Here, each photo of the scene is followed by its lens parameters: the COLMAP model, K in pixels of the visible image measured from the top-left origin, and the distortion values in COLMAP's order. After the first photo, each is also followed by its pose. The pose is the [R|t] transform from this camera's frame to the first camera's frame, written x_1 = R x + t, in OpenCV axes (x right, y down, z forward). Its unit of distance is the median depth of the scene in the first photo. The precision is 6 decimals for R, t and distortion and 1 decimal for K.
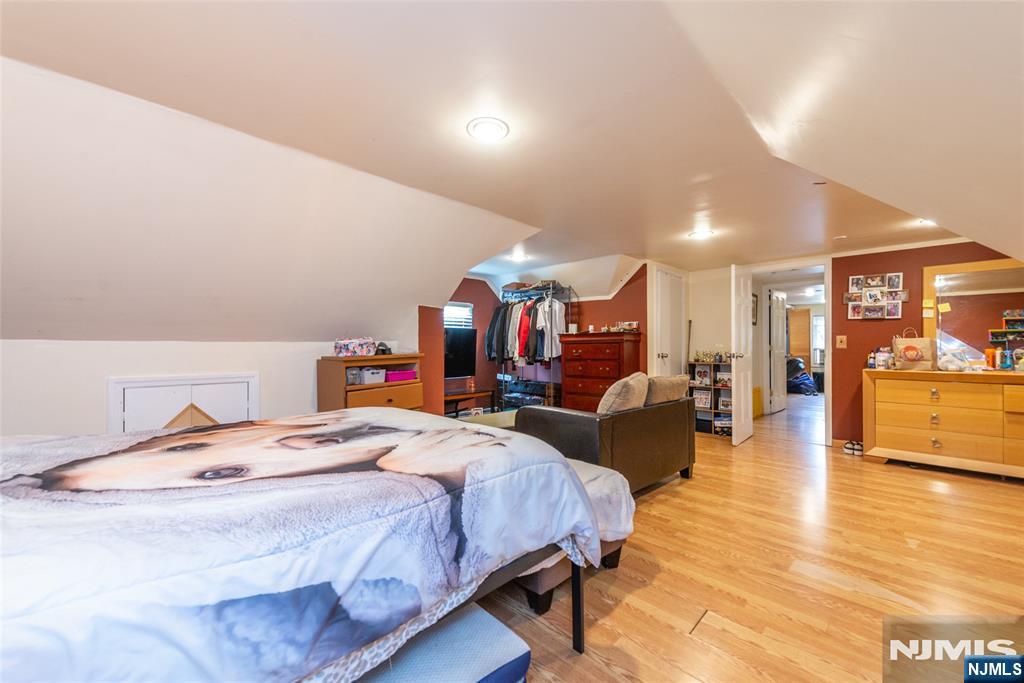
lens RADIAL K [[399.8, 0, 512.0], [0, 399.8, 365.8], [0, 0, 1]] dist [-0.000680, -0.000026]
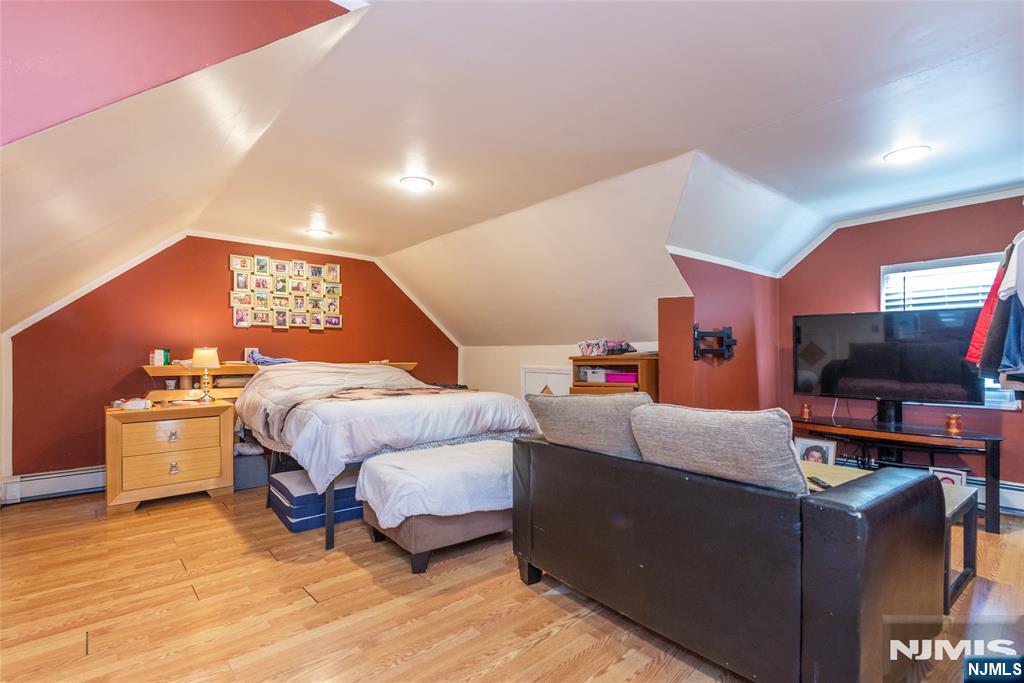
lens RADIAL K [[471.4, 0, 512.0], [0, 471.4, 341.5], [0, 0, 1]] dist [0.031197, -0.016847]
pose [[-0.058831, -0.022167, -0.998022, 1.181522], [-0.038120, 0.999074, -0.019943, -0.037853], [0.997540, 0.036871, -0.059621, 1.076173]]
